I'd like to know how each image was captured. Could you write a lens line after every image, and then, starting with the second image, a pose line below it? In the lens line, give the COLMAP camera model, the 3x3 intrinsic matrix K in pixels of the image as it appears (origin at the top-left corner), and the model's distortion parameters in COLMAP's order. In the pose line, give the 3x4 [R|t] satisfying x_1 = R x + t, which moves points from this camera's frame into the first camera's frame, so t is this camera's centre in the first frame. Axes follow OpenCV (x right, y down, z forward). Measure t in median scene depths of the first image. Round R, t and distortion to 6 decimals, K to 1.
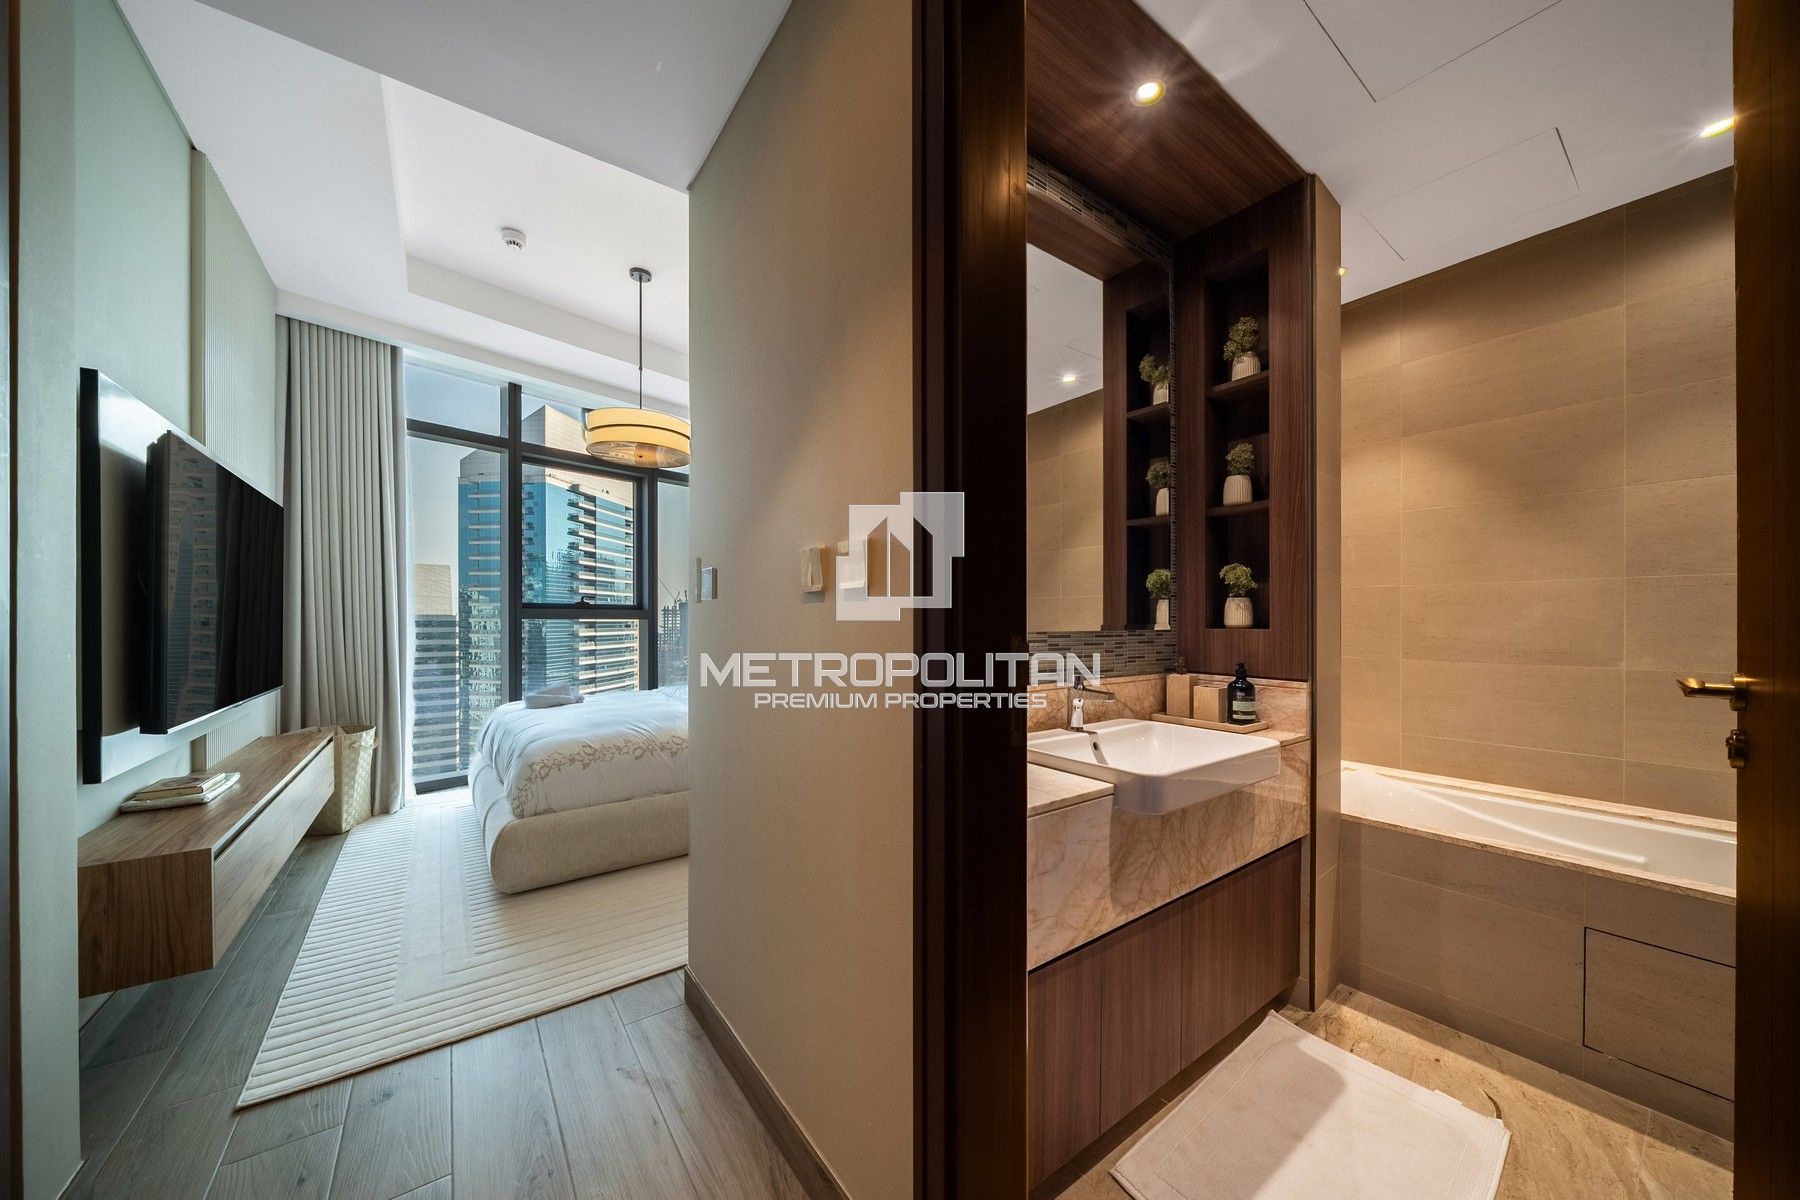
lens RADIAL K [[618.2, 0, 904.8], [0, 618.2, 622.7], [0, 0, 1]] dist [-0.004094, 0.000015]
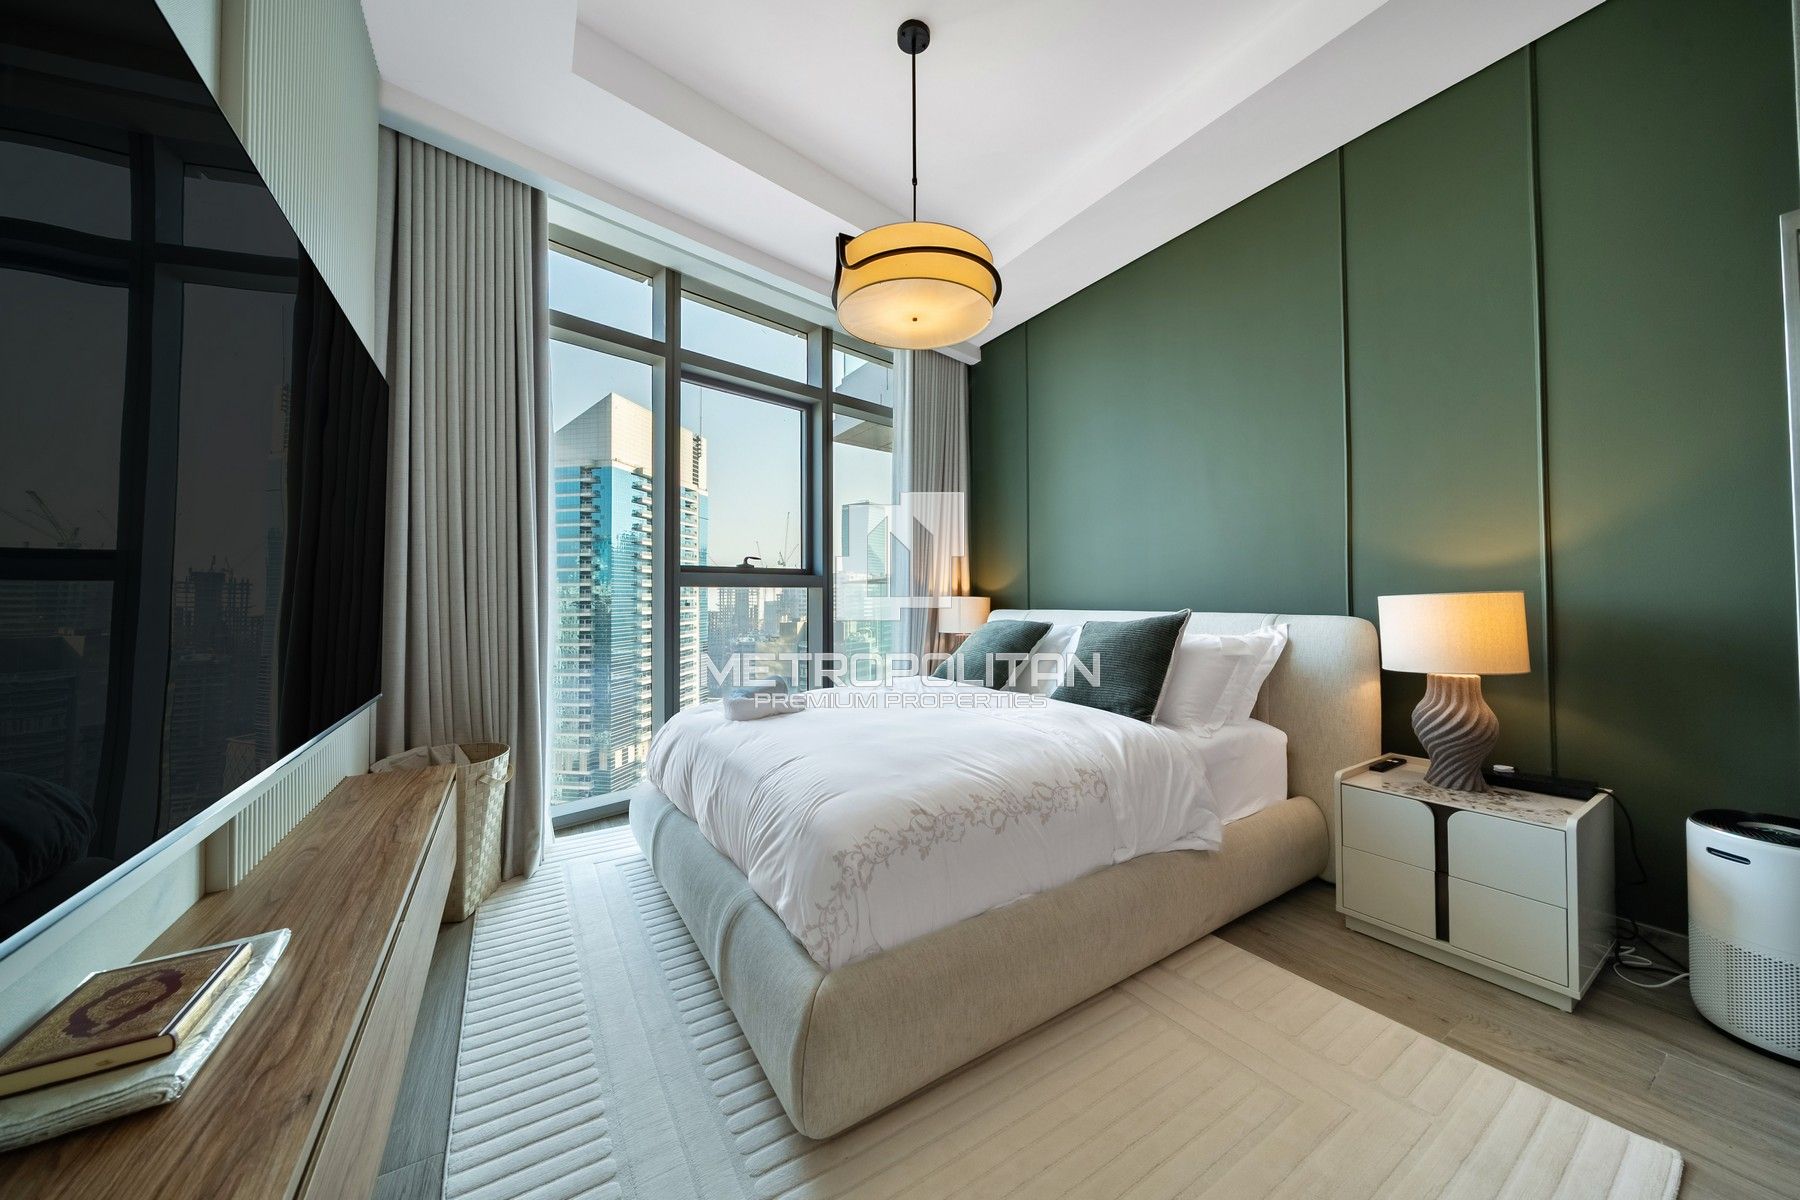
lens RADIAL K [[618.2, 0, 908.2], [0, 618.2, 581.3], [0, 0, 1]] dist [-0.004094, 0.000015]
pose [[0.997012, -0.011793, -0.076346, -0.391551], [0.009634, 0.999545, -0.028586, 0.014520], [0.076649, 0.027765, 0.996671, 0.379744]]
